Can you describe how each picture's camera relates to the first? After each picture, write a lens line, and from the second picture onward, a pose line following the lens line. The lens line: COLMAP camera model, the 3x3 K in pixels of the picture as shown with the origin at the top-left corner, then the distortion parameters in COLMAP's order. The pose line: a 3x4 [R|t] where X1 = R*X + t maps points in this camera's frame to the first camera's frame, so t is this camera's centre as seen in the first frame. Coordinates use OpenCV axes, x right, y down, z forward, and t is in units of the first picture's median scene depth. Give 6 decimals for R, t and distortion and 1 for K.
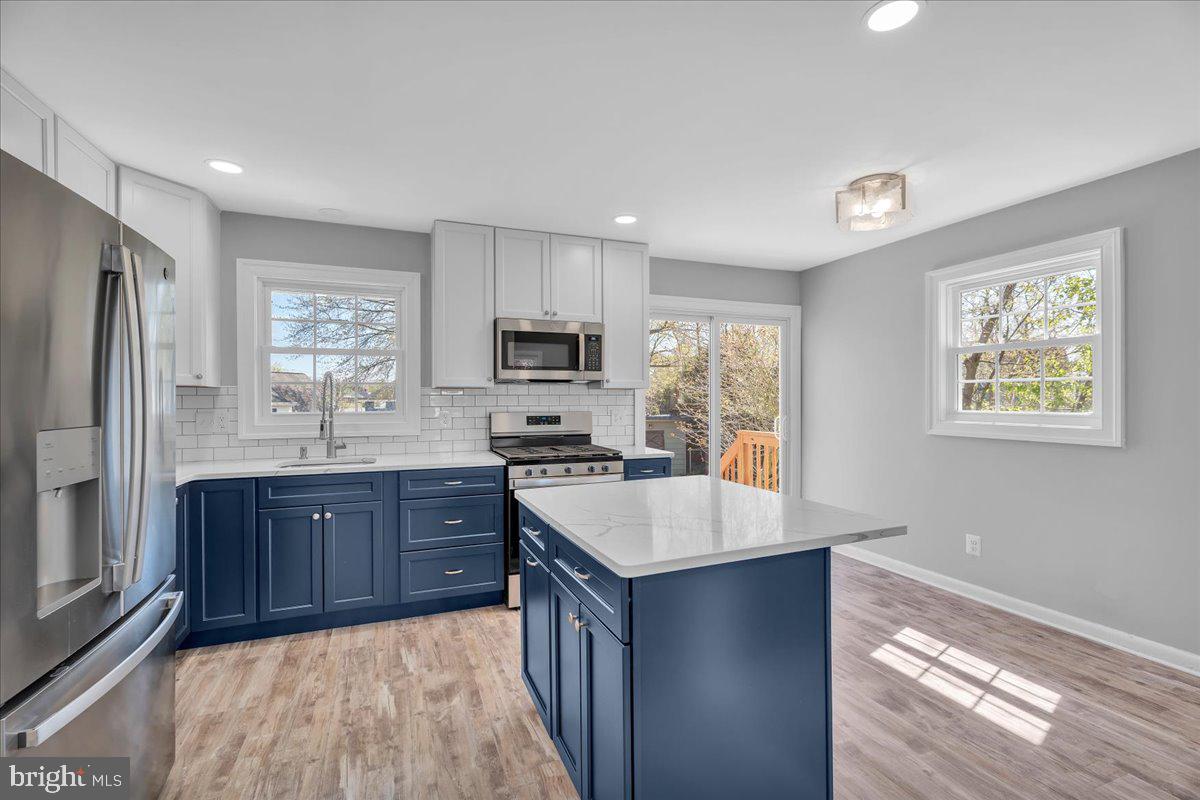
lens RADIAL K [[536.5, 0, 593.4], [0, 536.5, 396.8], [0, 0, 1]] dist [0.005450, 0.001333]
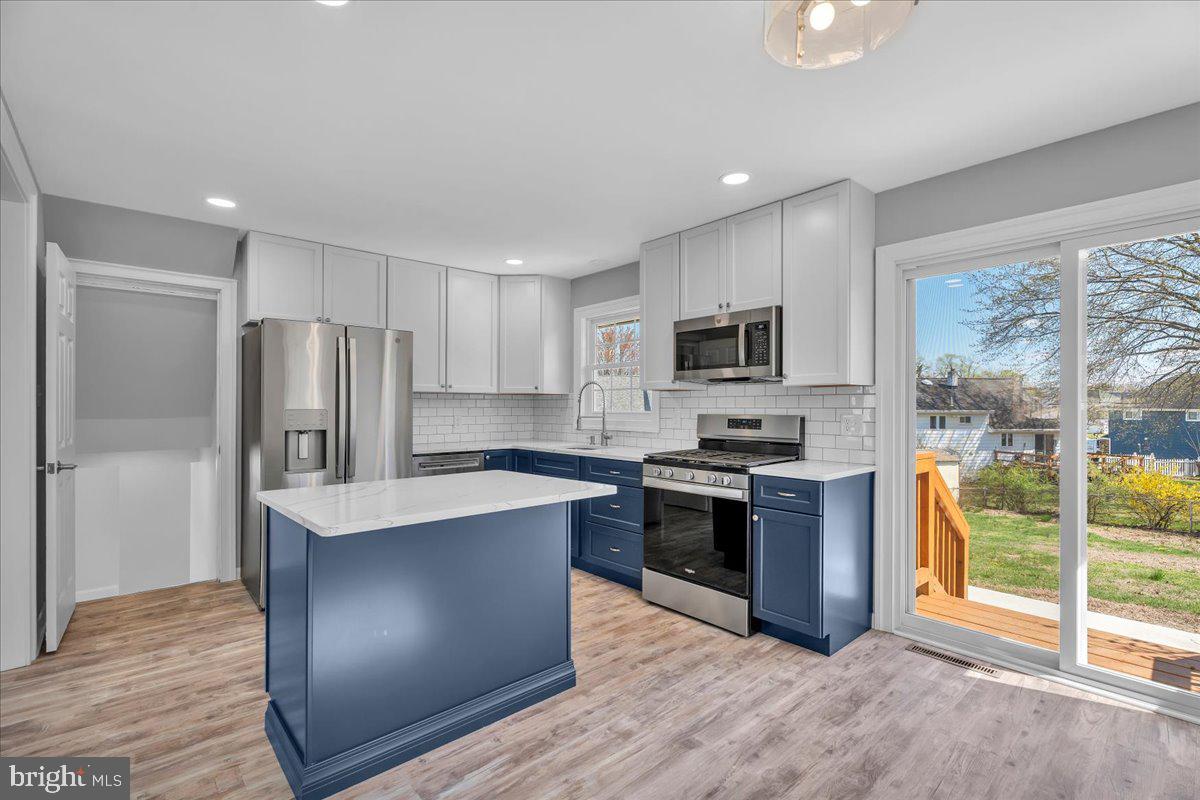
lens RADIAL K [[536.5, 0, 604.4], [0, 536.5, 404.4], [0, 0, 1]] dist [0.005450, 0.001333]
pose [[0.350779, -0.001486, -0.936457, 0.703483], [0.000932, 0.999999, -0.001237, 0.012693], [0.936458, -0.000438, 0.350780, 0.490748]]
